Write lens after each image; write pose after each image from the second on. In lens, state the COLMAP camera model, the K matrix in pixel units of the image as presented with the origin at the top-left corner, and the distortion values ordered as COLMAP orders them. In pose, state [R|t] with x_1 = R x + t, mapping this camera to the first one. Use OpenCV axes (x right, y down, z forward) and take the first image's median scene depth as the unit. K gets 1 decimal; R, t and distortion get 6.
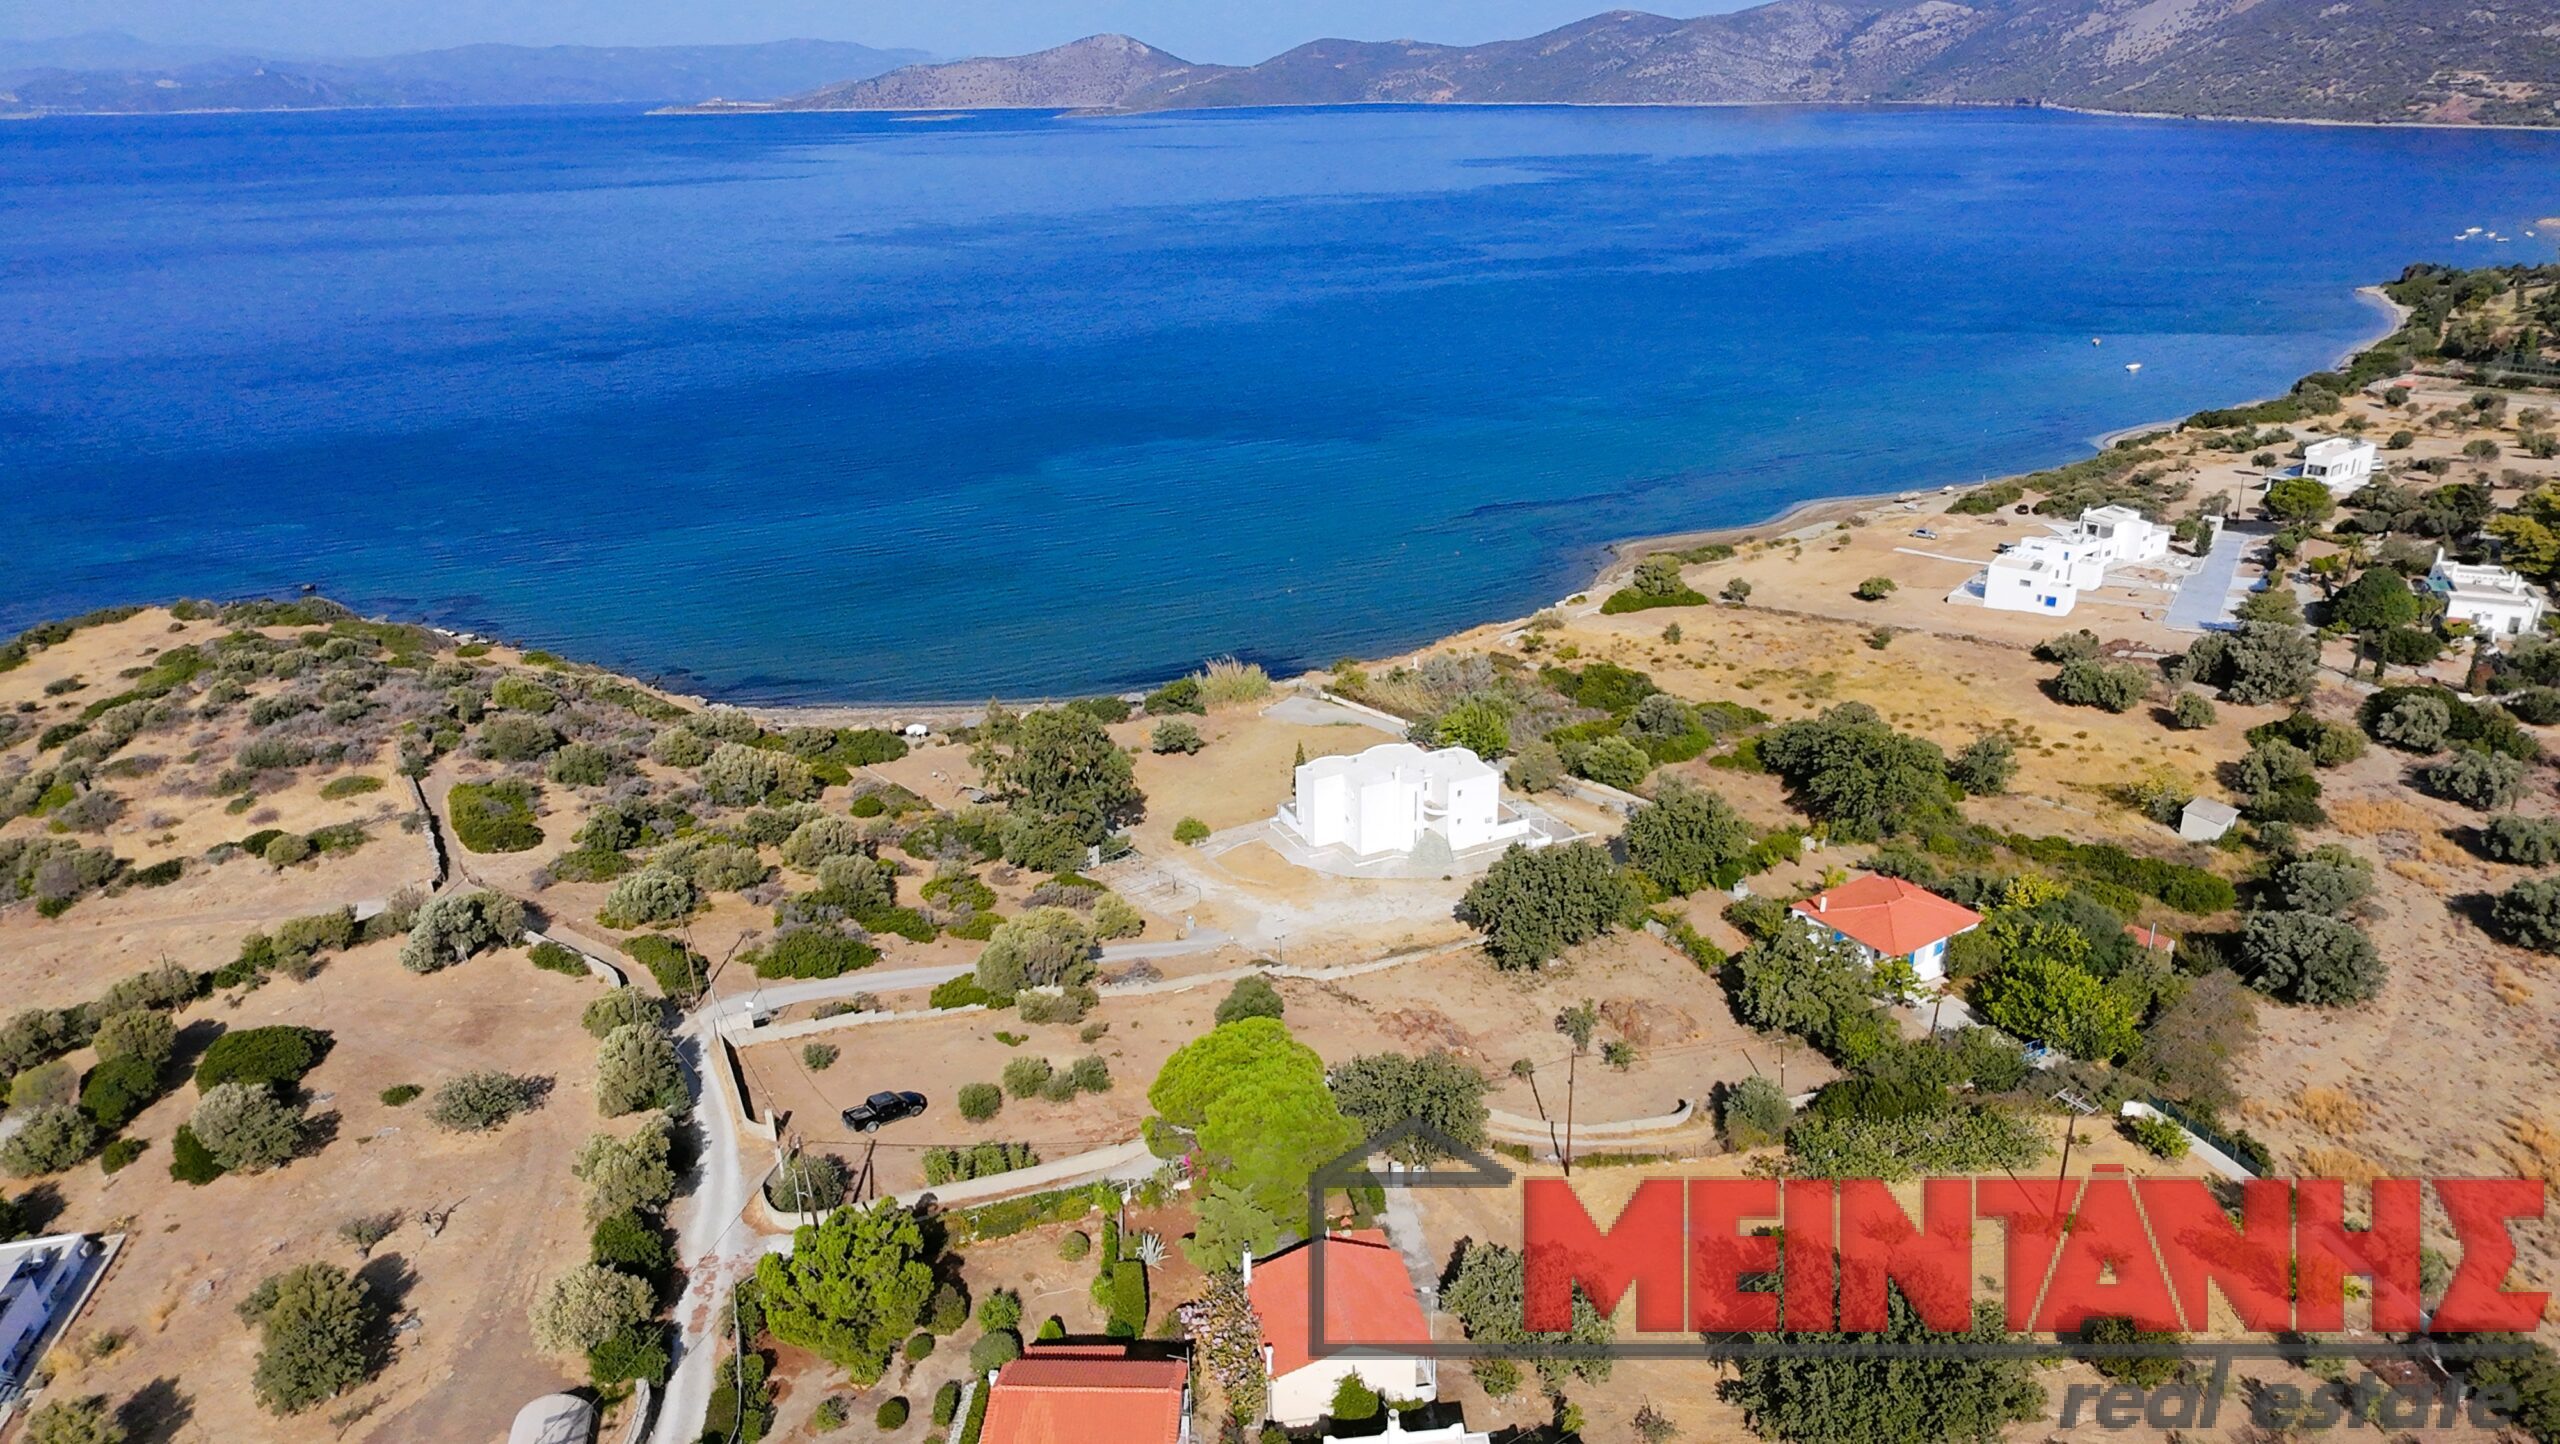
lens RADIAL K [[1627.1, 0, 1289.5], [0, 1627.1, 720.5], [0, 0, 1]] dist [0.001122, 0.001204]
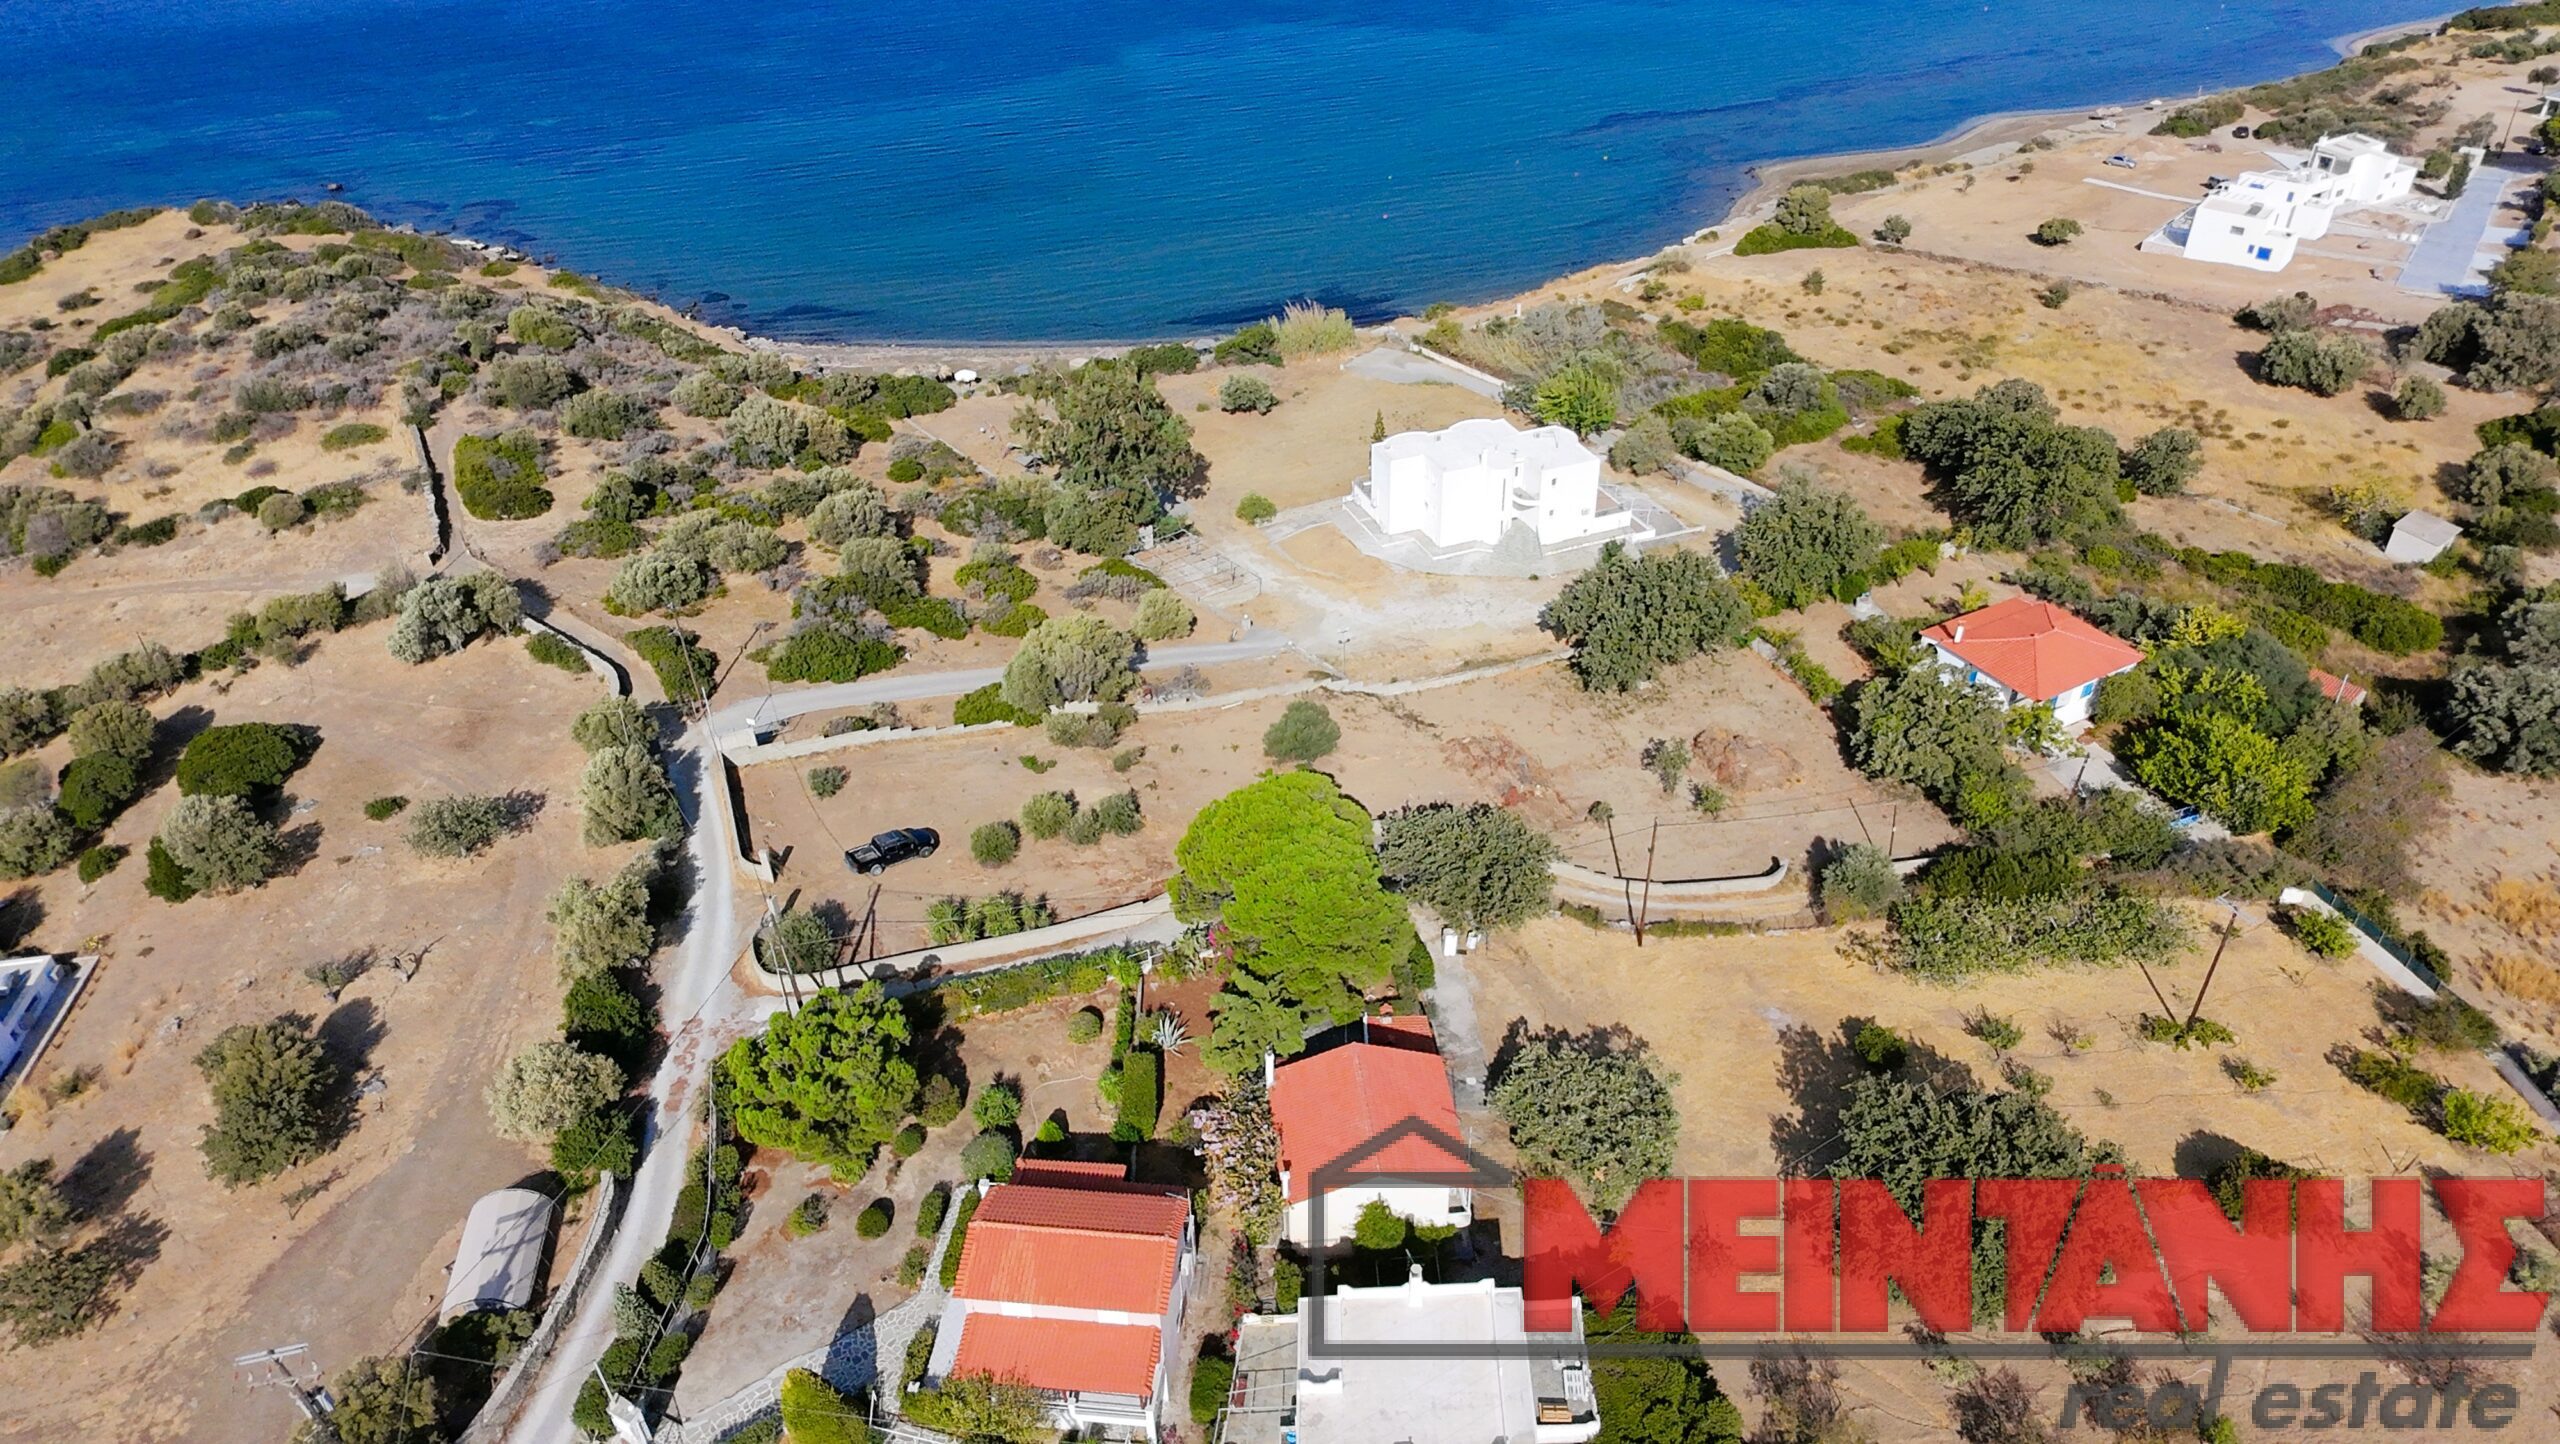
lens RADIAL K [[1627.1, 0, 1289.5], [0, 1627.1, 720.5], [0, 0, 1]] dist [0.001122, 0.001204]
pose [[0.997524, 0.039935, -0.057880, 0.015141], [-0.024894, 0.970341, 0.240456, -0.035202], [0.065766, -0.238420, 0.968933, 0.088430]]
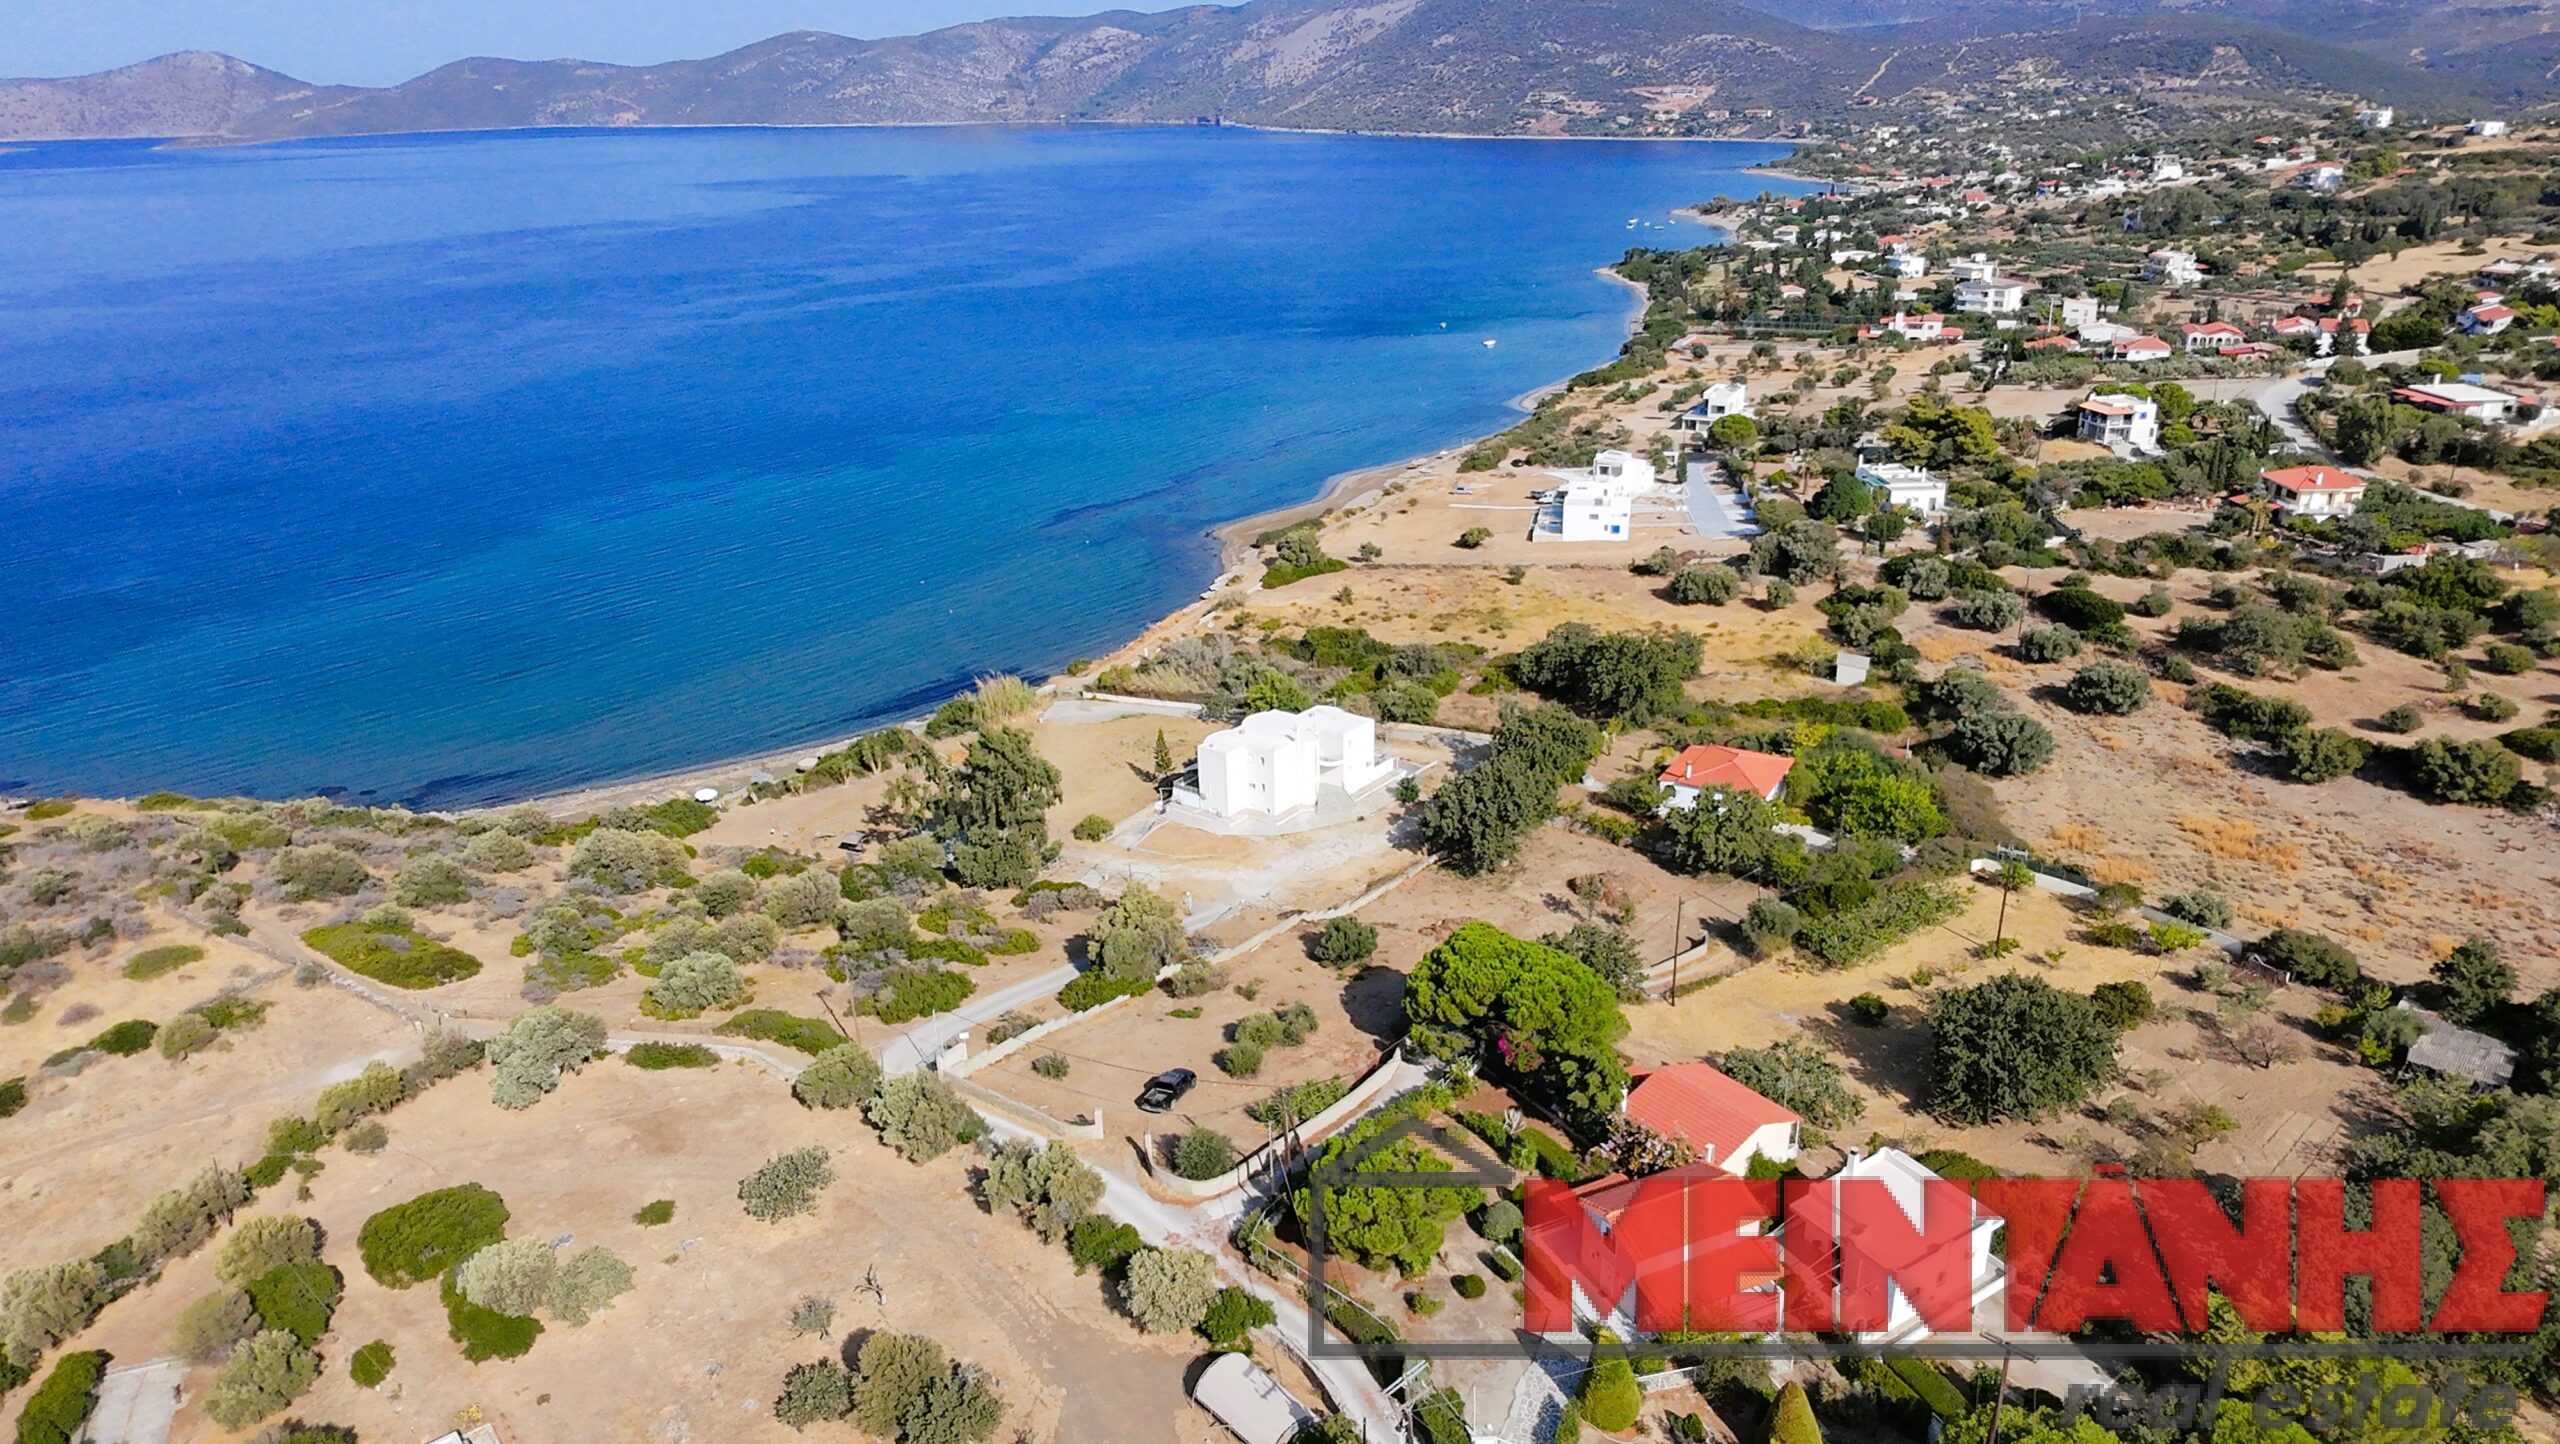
lens RADIAL K [[1635.2, 0, 1280.0], [0, 1635.2, 722.0], [0, 0, 1]] dist [-0.000867, -0.002251]
pose [[0.895829, -0.160911, 0.414245, -0.358826], [0.165844, 0.985852, 0.024301, -0.003736], [-0.412294, 0.046930, 0.909841, 0.004639]]
